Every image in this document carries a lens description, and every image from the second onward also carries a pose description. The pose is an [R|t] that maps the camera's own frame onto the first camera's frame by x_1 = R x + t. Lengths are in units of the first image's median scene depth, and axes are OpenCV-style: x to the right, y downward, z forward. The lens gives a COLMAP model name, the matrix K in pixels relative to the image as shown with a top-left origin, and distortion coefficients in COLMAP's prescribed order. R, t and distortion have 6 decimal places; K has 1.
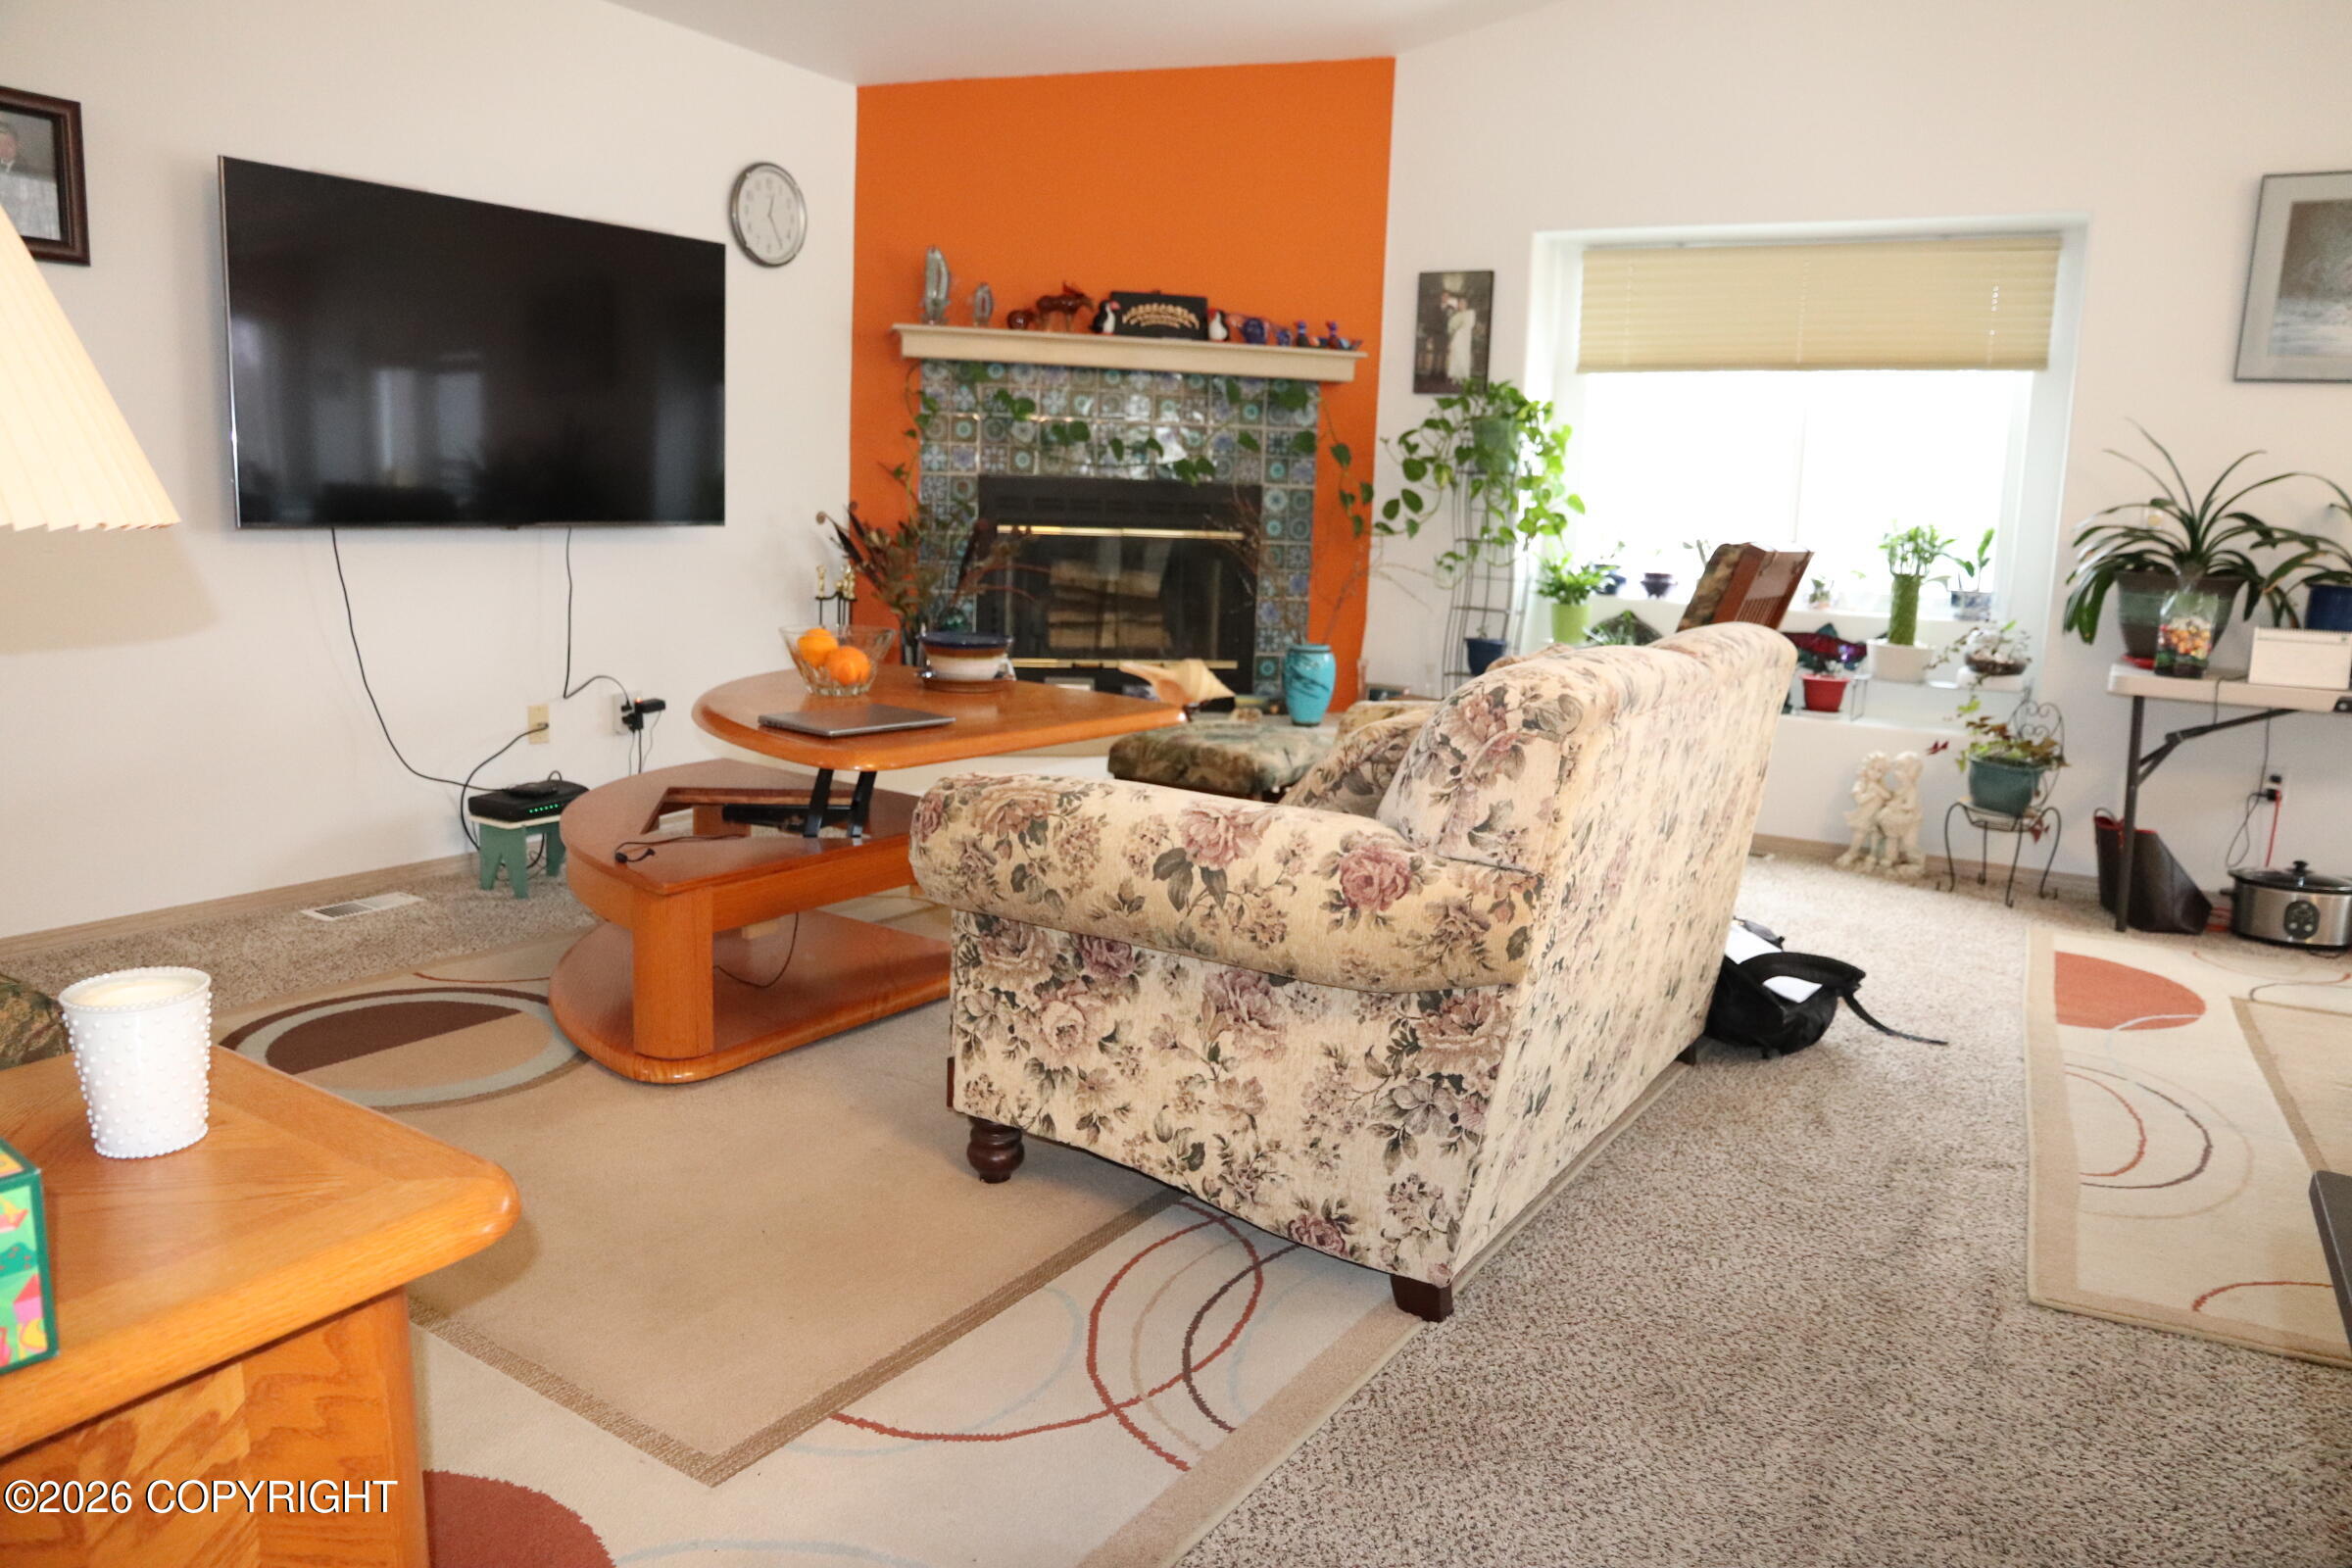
lens RADIAL K [[1614.7, 0, 1176.0], [0, 1614.7, 784.0], [0, 0, 1]] dist [-0.116836, 0.076207]
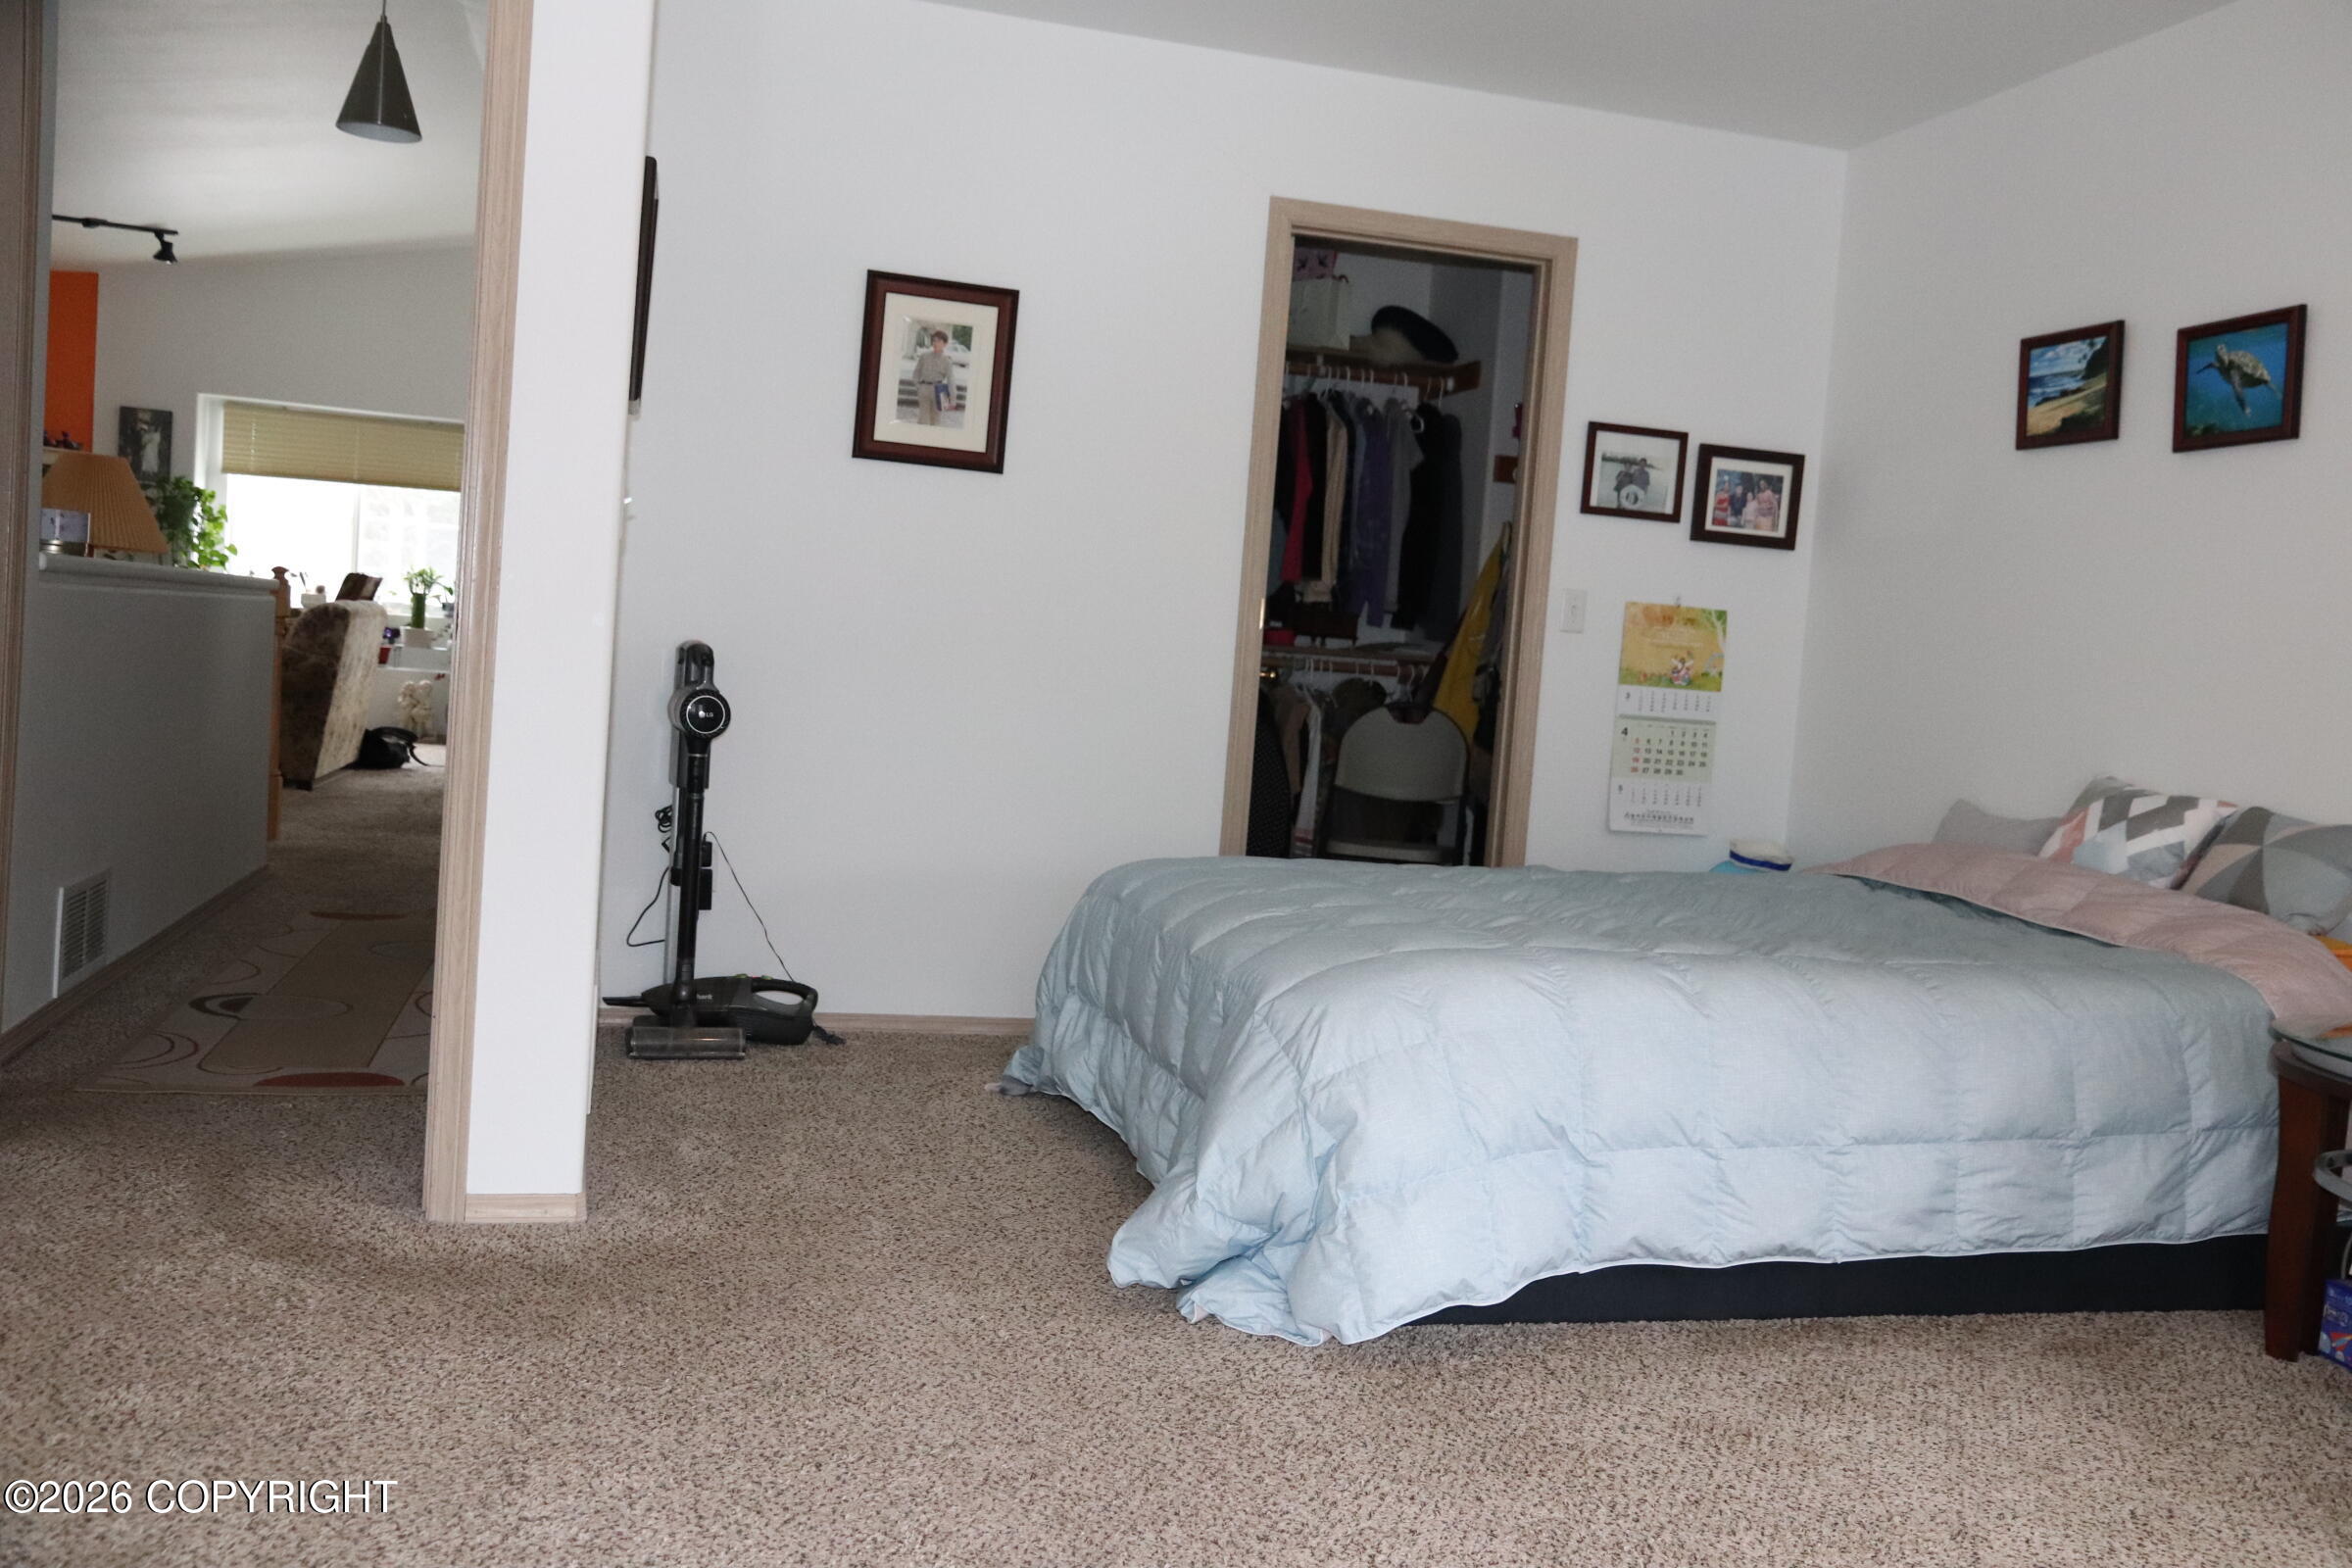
lens RADIAL K [[2049.5, 0, 1176.0], [0, 2049.5, 784.0], [0, 0, 1]] dist [-0.036455, 0.156506]
pose [[0.696966, -0.029746, 0.716487, -0.866526], [0.069812, 0.997208, -0.026509, 0.289111], [-0.713697, 0.068495, 0.697097, -1.743704]]
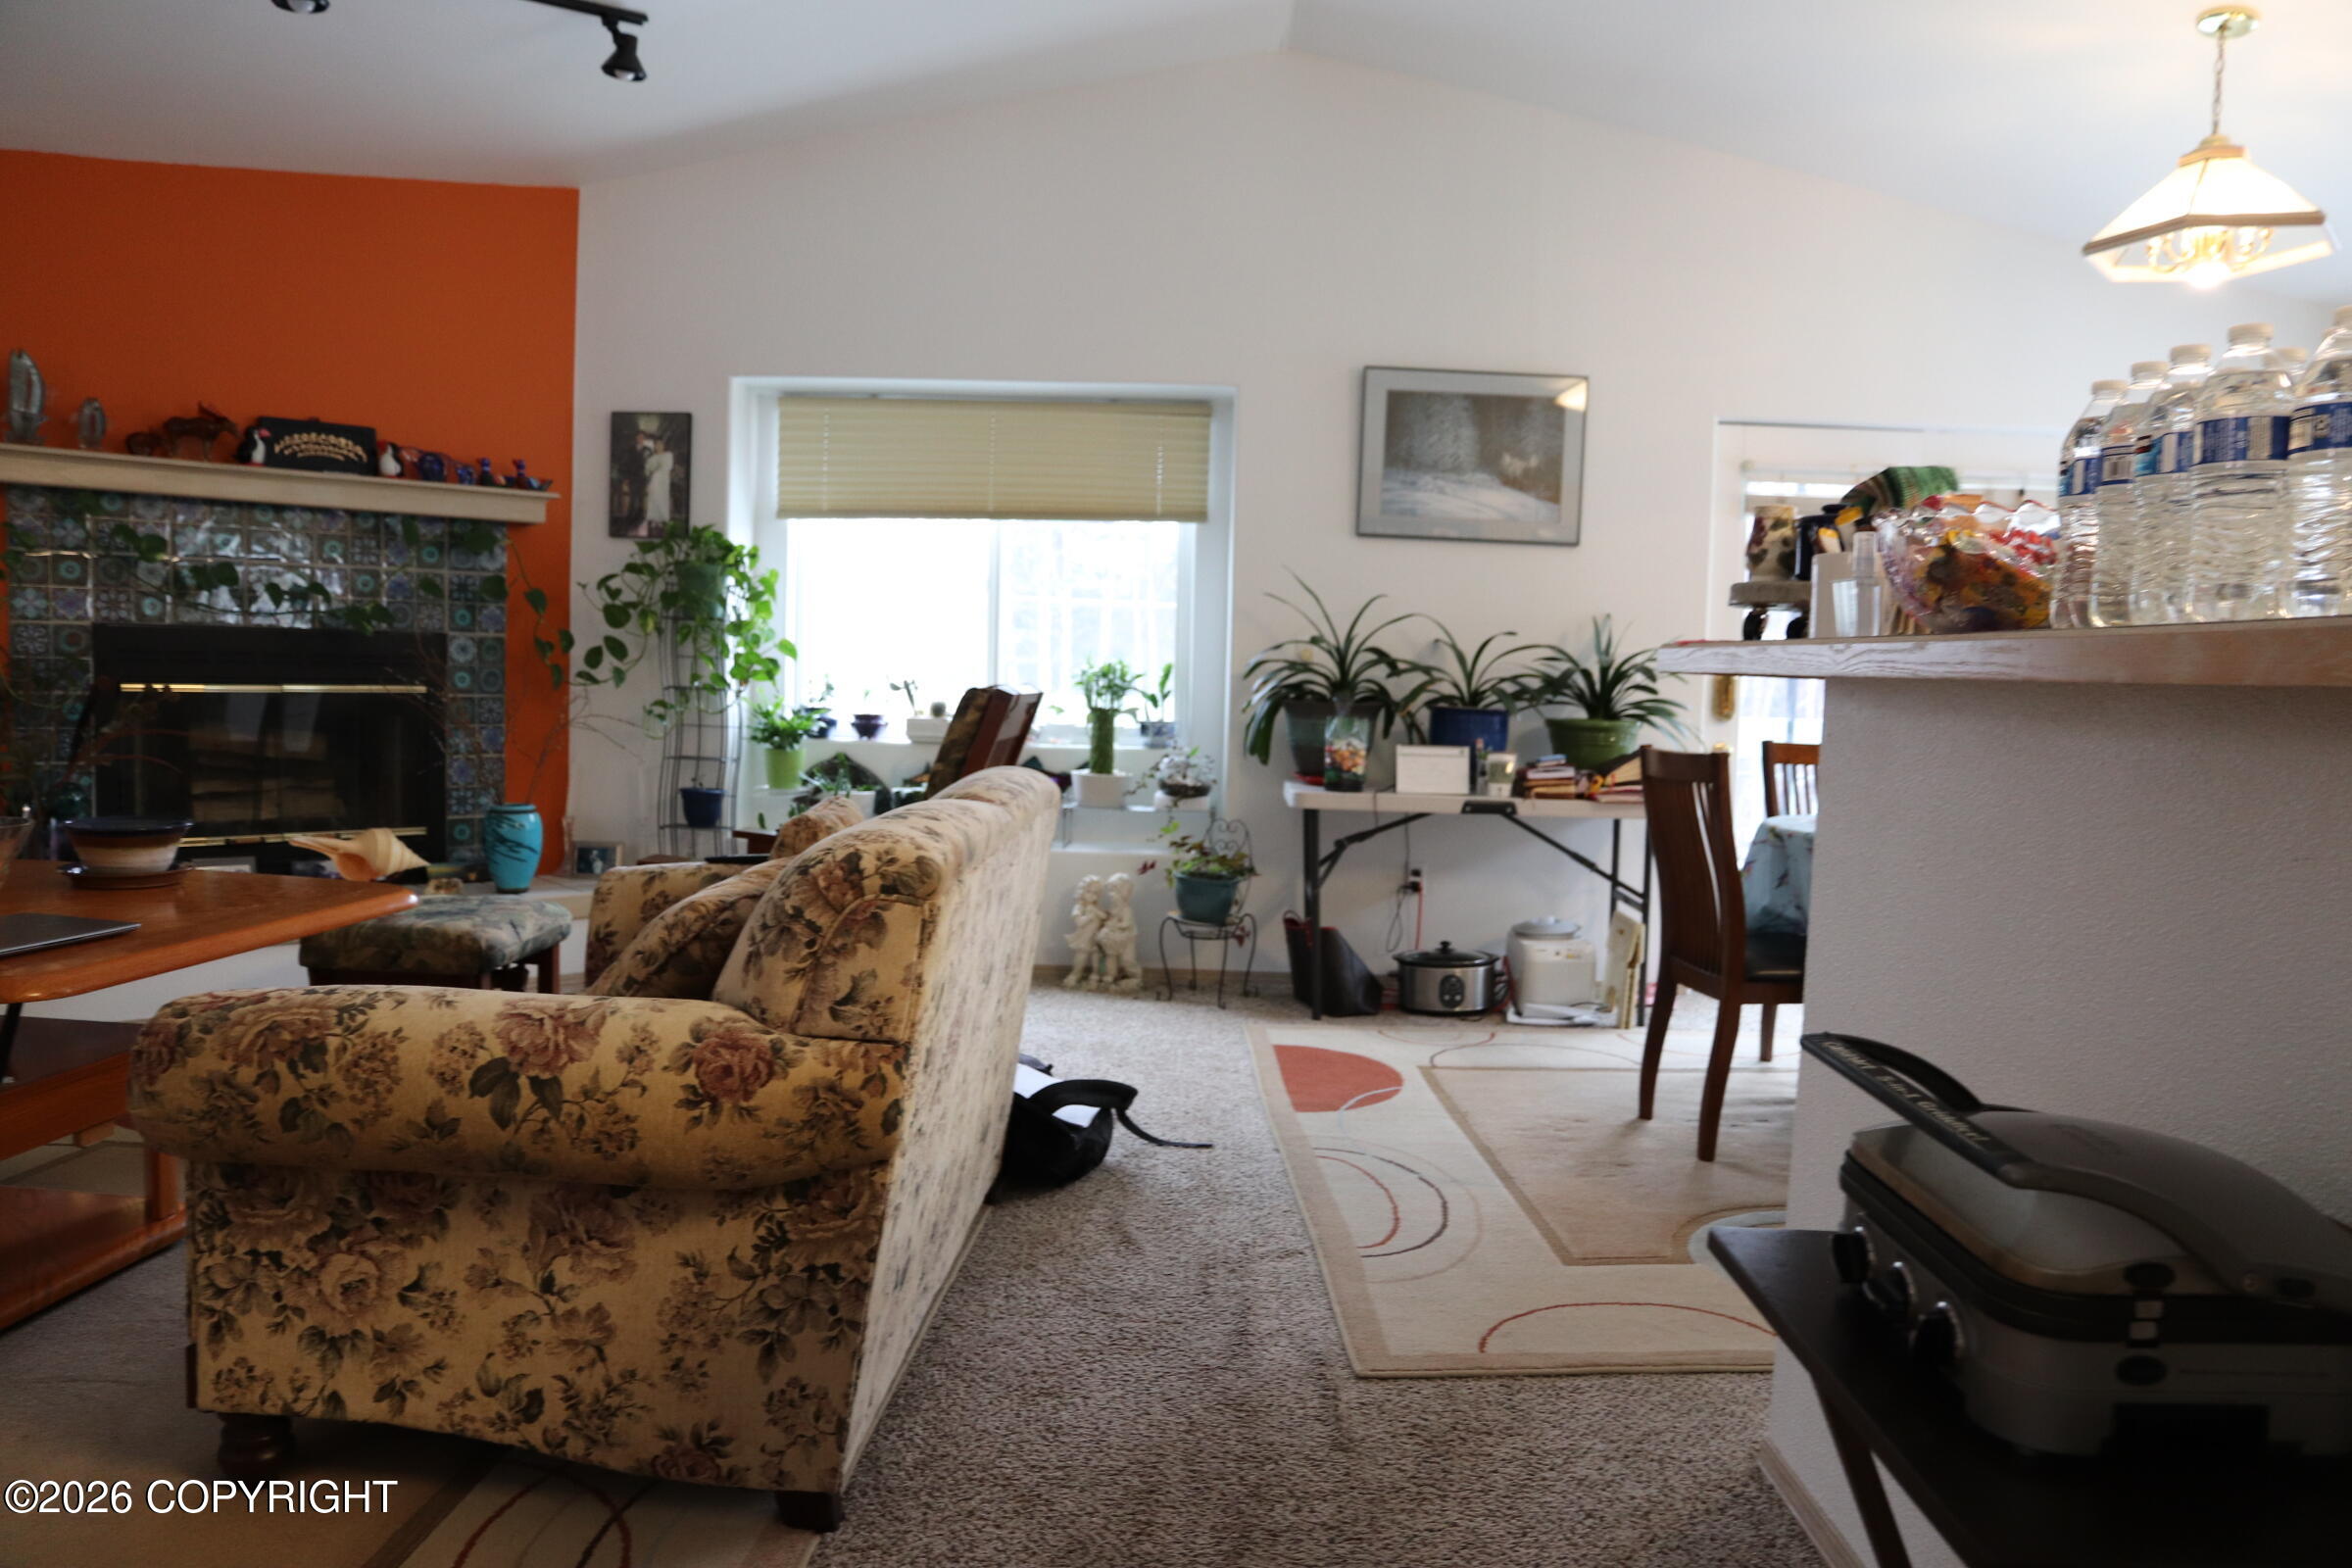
lens RADIAL K [[1623.2, 0, 1176.0], [0, 1623.2, 784.0], [0, 0, 1]] dist [-0.119534, 0.082765]
pose [[0.868629, -0.046461, 0.493281, -0.049045], [0.087981, 0.994235, -0.061282, -0.011646], [-0.487590, 0.096631, 0.867709, 0.027646]]
